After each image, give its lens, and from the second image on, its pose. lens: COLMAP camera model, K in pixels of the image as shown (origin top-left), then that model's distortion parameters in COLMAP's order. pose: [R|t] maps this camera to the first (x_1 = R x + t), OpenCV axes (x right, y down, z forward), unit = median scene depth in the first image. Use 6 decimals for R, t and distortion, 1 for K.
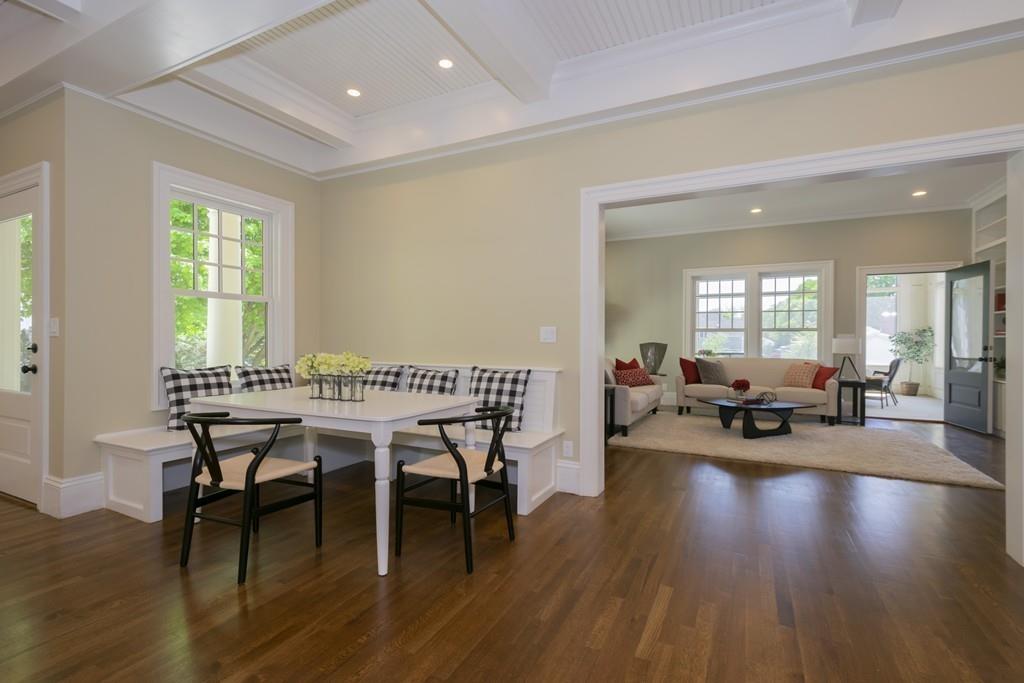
lens RADIAL K [[452.3, 0, 528.0], [0, 452.3, 343.3], [0, 0, 1]] dist [0.022138, -0.000315]
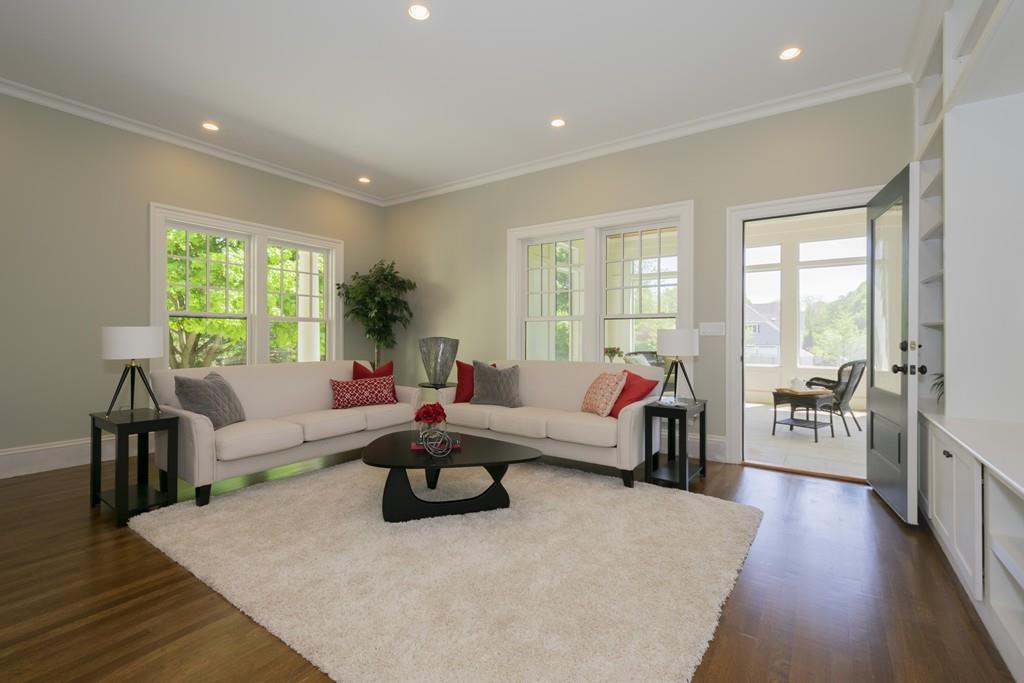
lens RADIAL K [[448.5, 0, 523.5], [0, 448.5, 343.1], [0, 0, 1]] dist [-0.000893, -0.000276]
pose [[0.991486, -0.000532, -0.130212, 0.574199], [0.001629, 0.999964, 0.008319, 0.002311], [0.130203, -0.008460, 0.991451, 0.418182]]
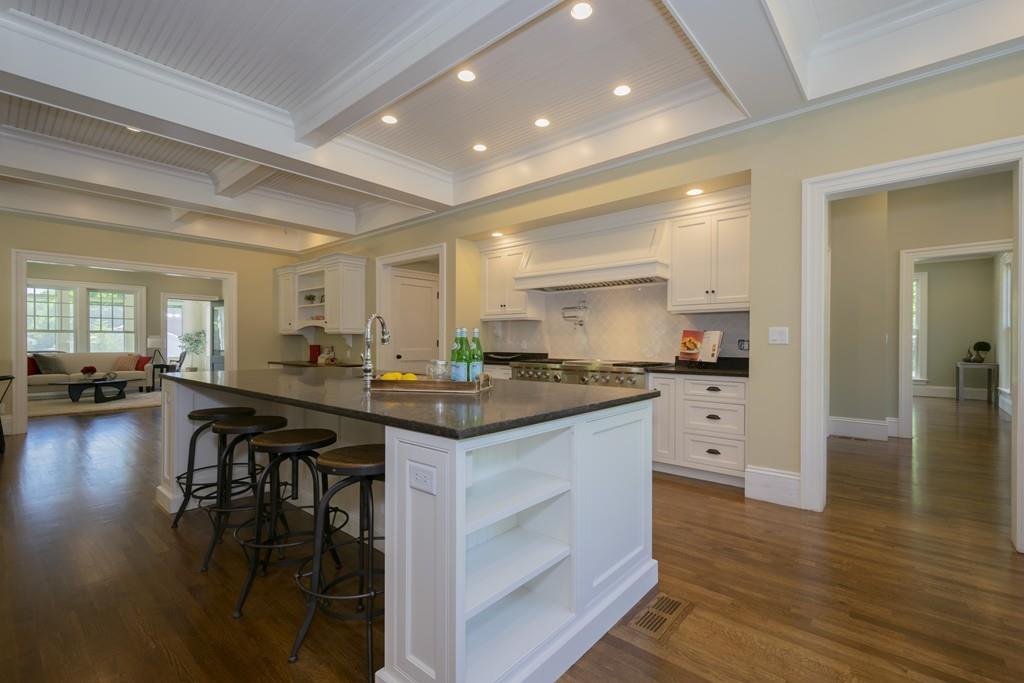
lens RADIAL K [[454.2, 0, 512.0], [0, 454.2, 341.5], [0, 0, 1]] dist [0.003041, 0.000217]
pose [[0.256046, -0.002536, 0.966661, -0.530822], [0.002486, 0.999995, 0.001964, 0.000248], [-0.966661, 0.001901, 0.256051, -0.618252]]
